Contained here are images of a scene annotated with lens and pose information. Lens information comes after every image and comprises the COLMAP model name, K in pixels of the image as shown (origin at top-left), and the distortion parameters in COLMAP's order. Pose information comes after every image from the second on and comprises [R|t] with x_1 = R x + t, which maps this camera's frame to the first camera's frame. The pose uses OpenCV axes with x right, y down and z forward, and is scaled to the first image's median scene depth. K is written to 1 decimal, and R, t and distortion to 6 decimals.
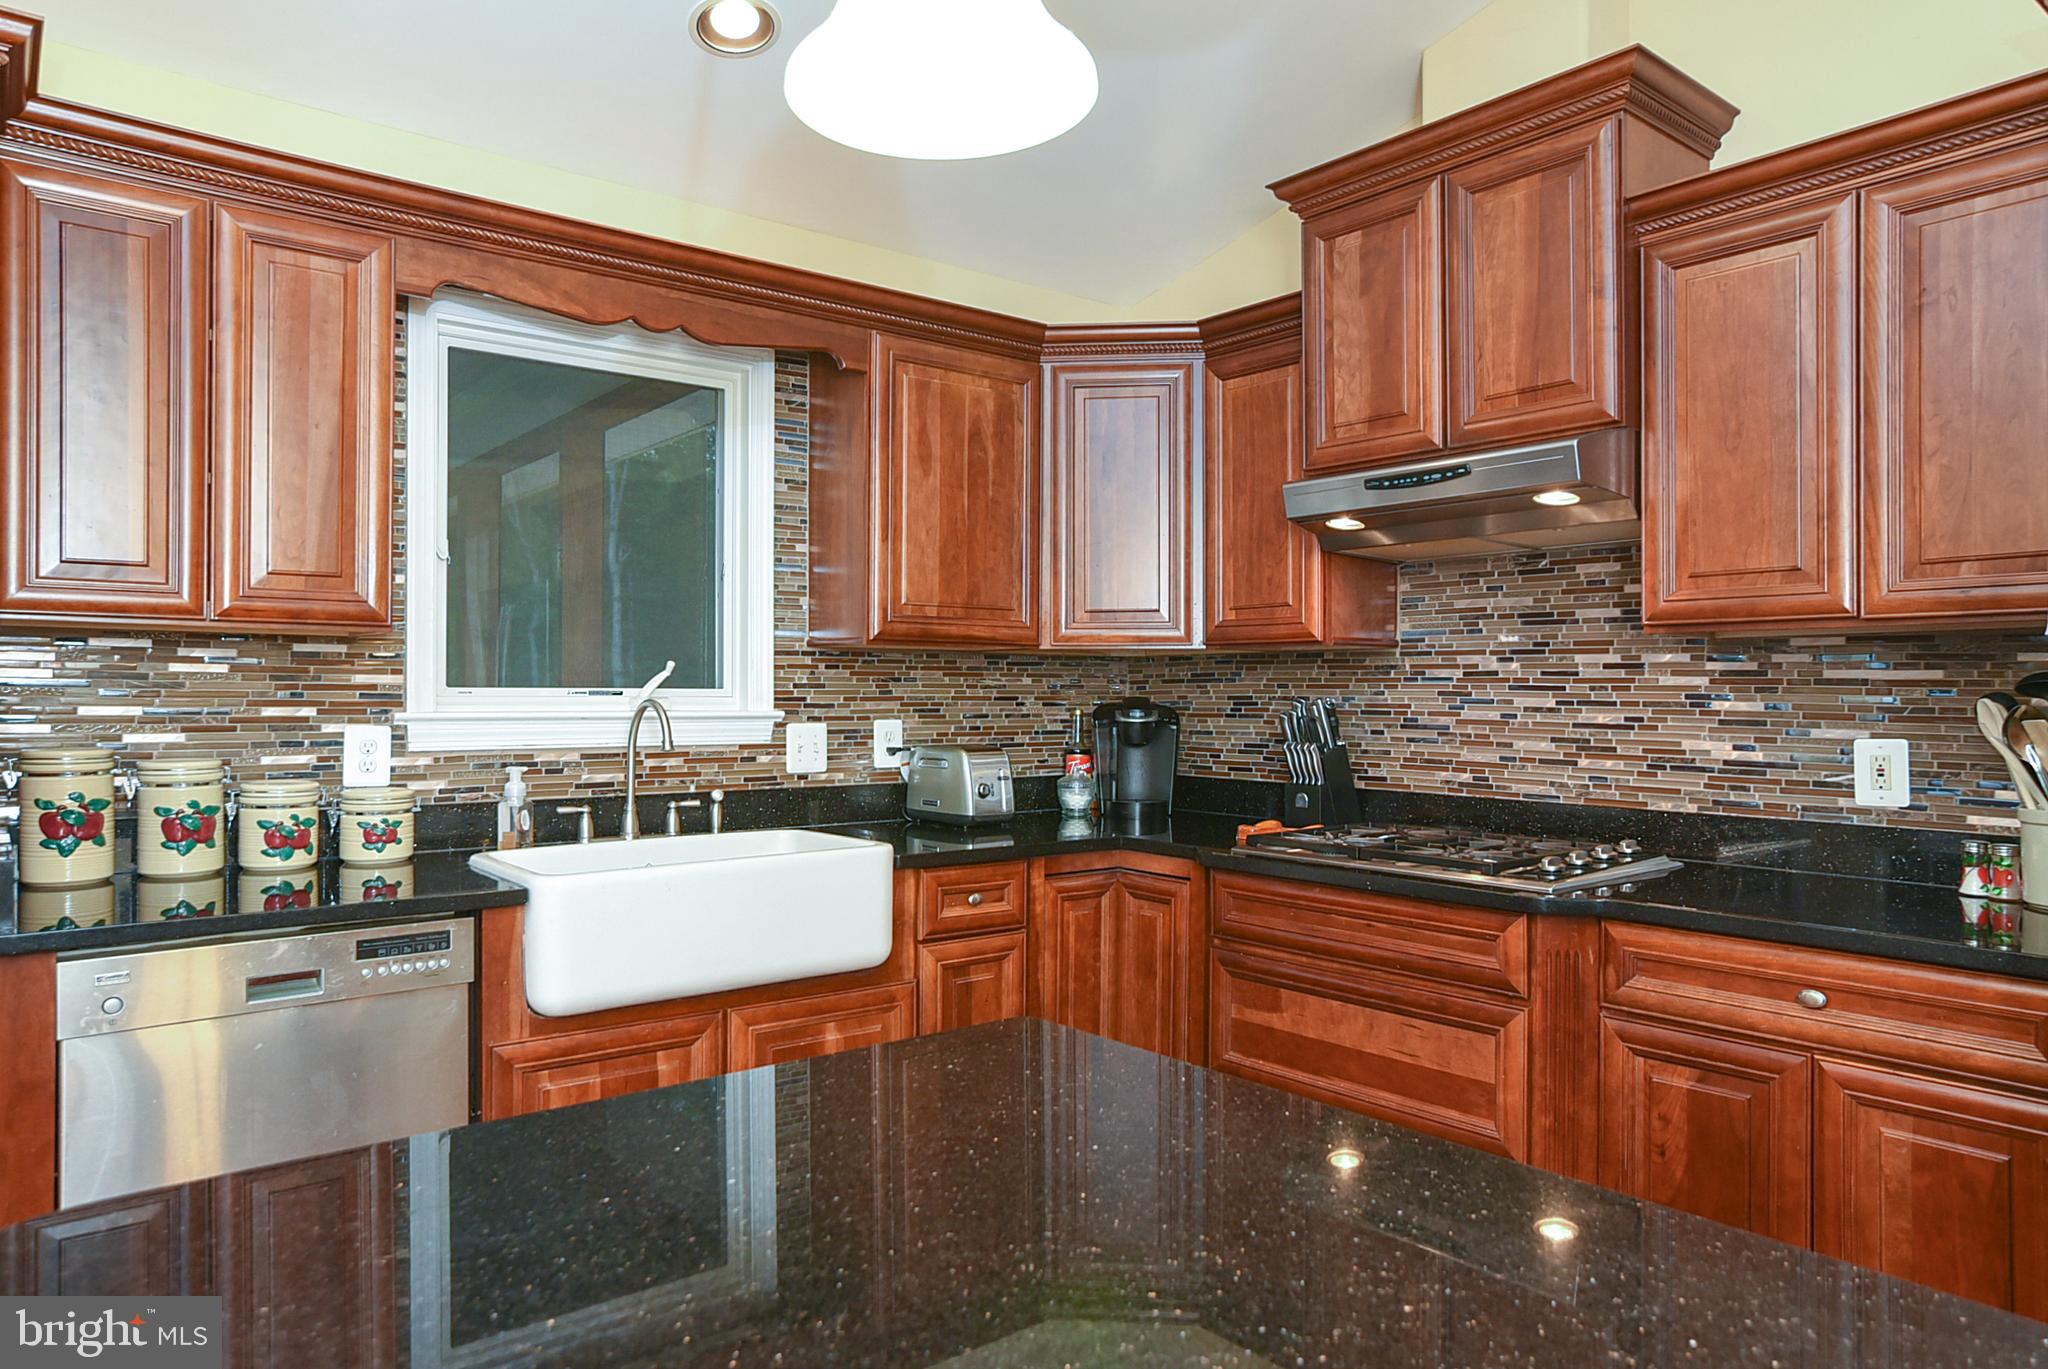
lens RADIAL K [[1262.9, 0, 1019.3], [0, 1262.9, 681.9], [0, 0, 1]] dist [-0.003395, 0.000203]
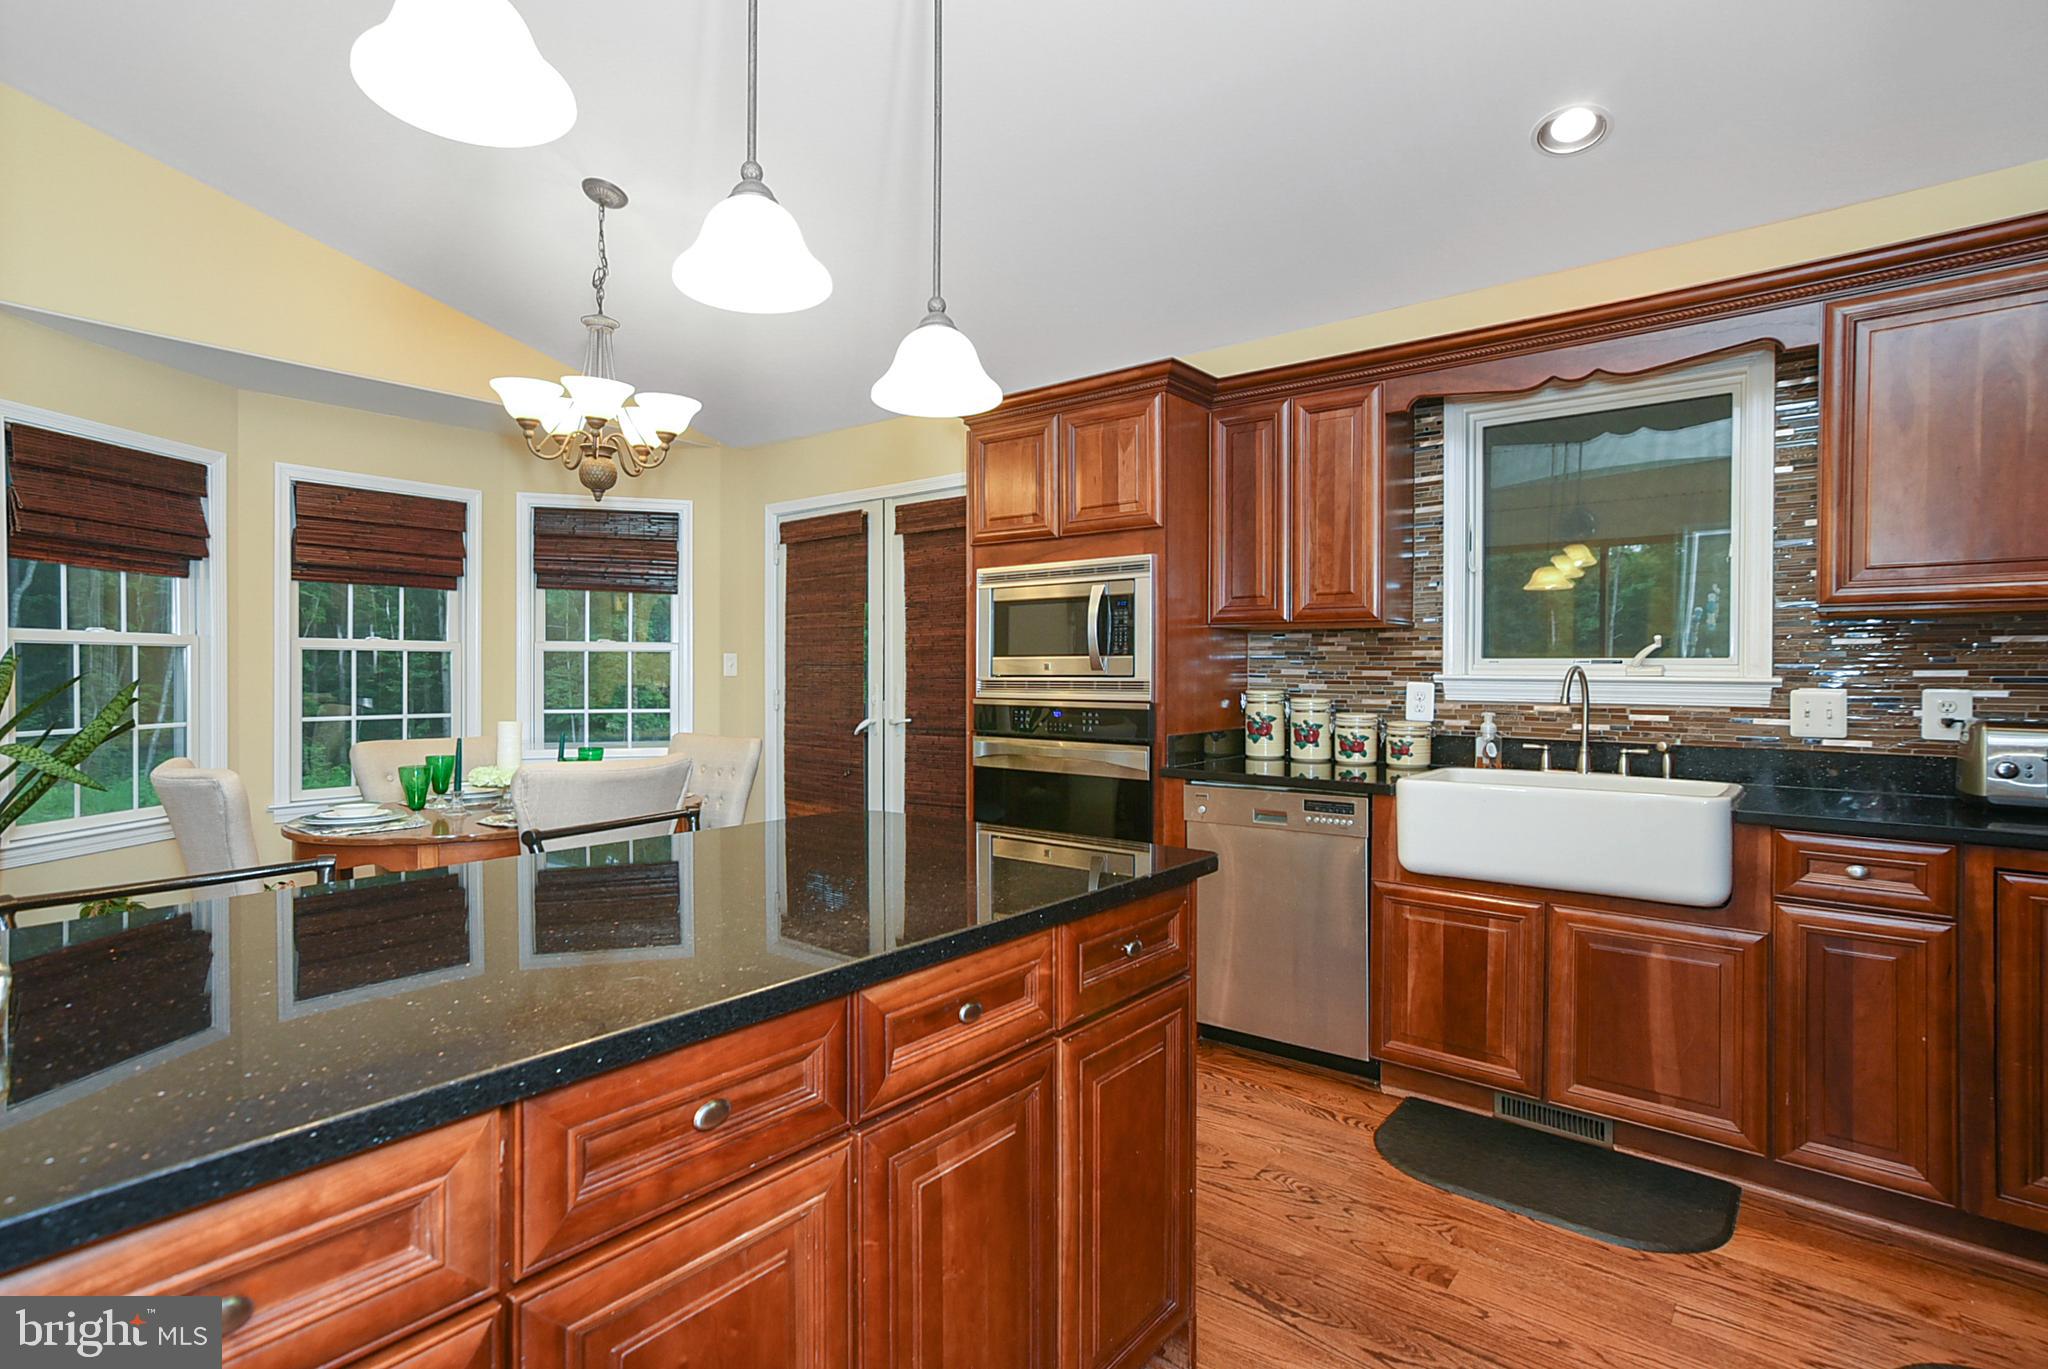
lens RADIAL K [[999.7, 0, 1005.8], [0, 999.7, 677.2], [0, 0, 1]] dist [-0.028378, 0.004036]
pose [[0.242827, 0.010063, -0.970017, 0.565369], [0.008966, 0.999880, 0.012617, 0.007307], [0.970028, -0.011761, 0.242708, 0.188162]]
